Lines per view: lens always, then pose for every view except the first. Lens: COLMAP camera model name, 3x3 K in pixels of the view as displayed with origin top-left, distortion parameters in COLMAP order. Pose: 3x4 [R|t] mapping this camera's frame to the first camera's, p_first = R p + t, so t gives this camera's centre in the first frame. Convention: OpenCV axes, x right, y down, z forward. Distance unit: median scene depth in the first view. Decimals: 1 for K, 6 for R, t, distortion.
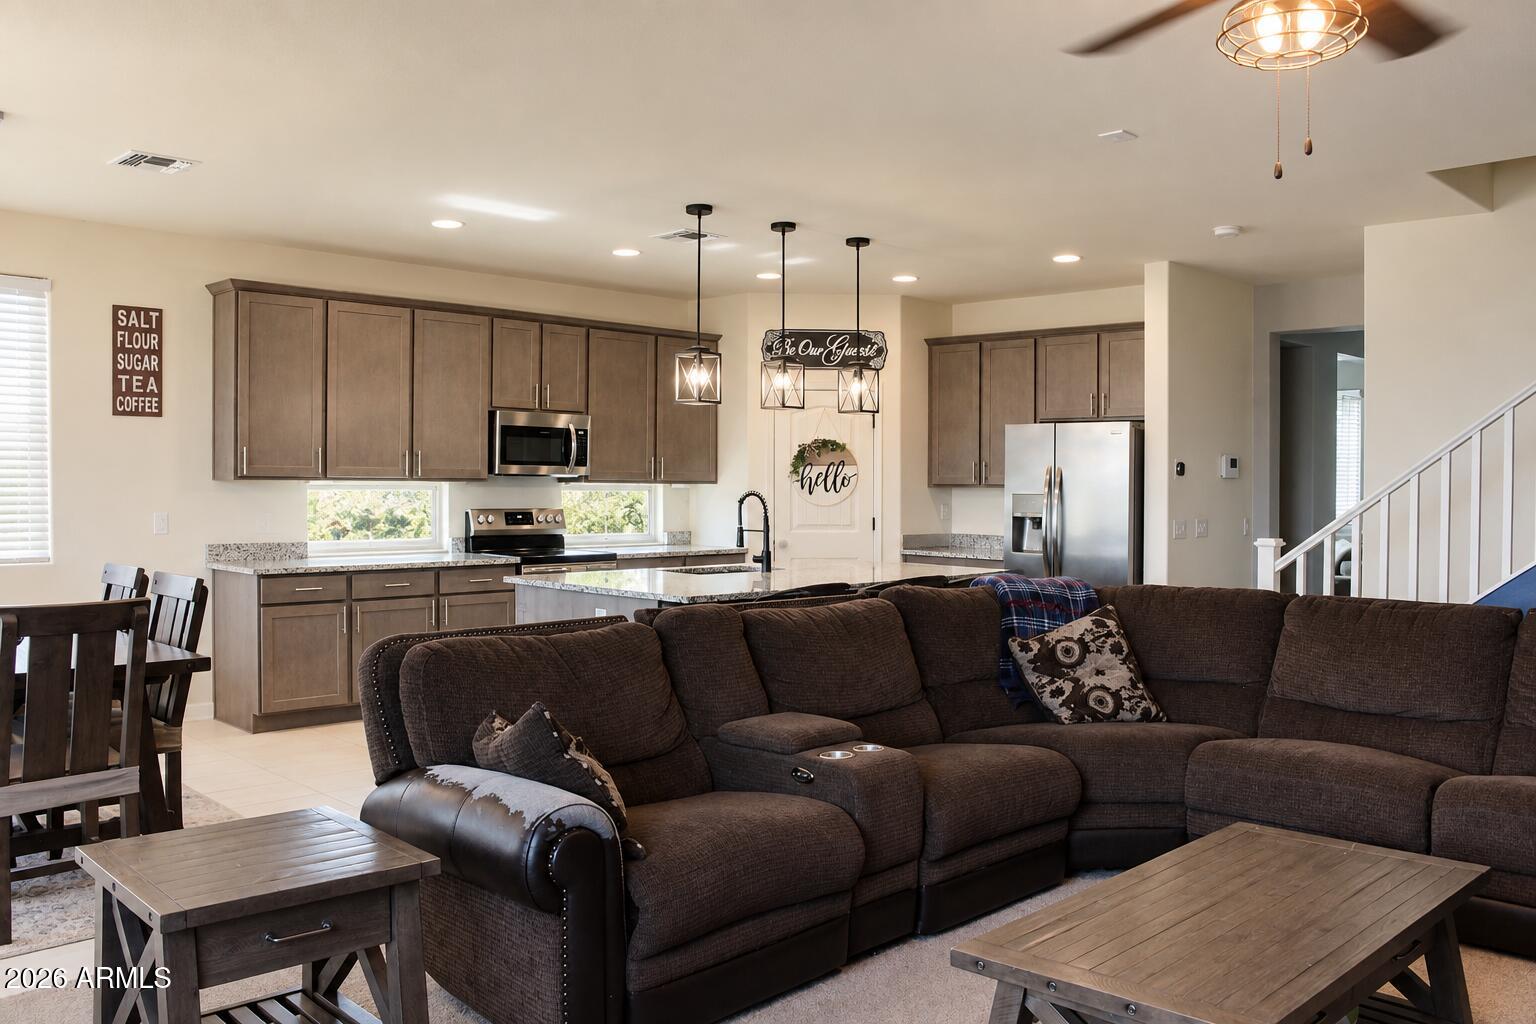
lens RADIAL K [[1299.3, 0, 768.0], [0, 1299.3, 512.0], [0, 0, 1]] dist [-0.103975, 0.000093]
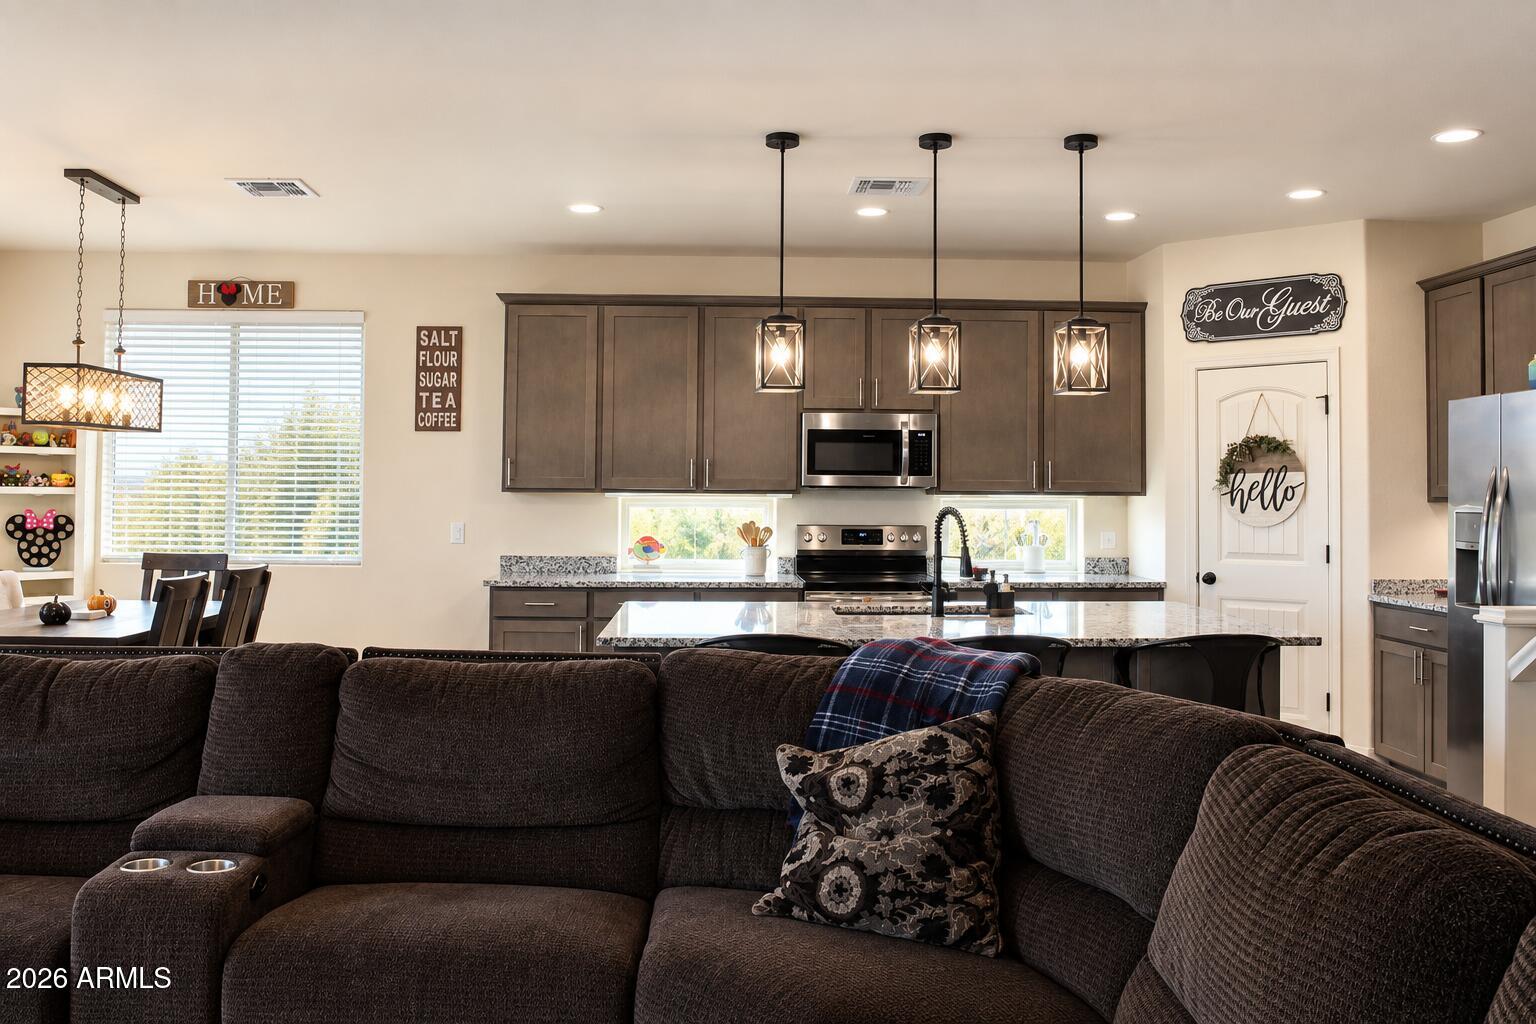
lens RADIAL K [[1265.9, 0, 863.4], [0, 1265.9, 516.2], [0, 0, 1]] dist [-0.037274, 0.000361]
pose [[0.745279, 0.008329, -0.666700, 0.398277], [-0.017748, 0.999815, -0.007349, -0.003088], [0.666516, 0.017309, 0.745290, 0.393945]]
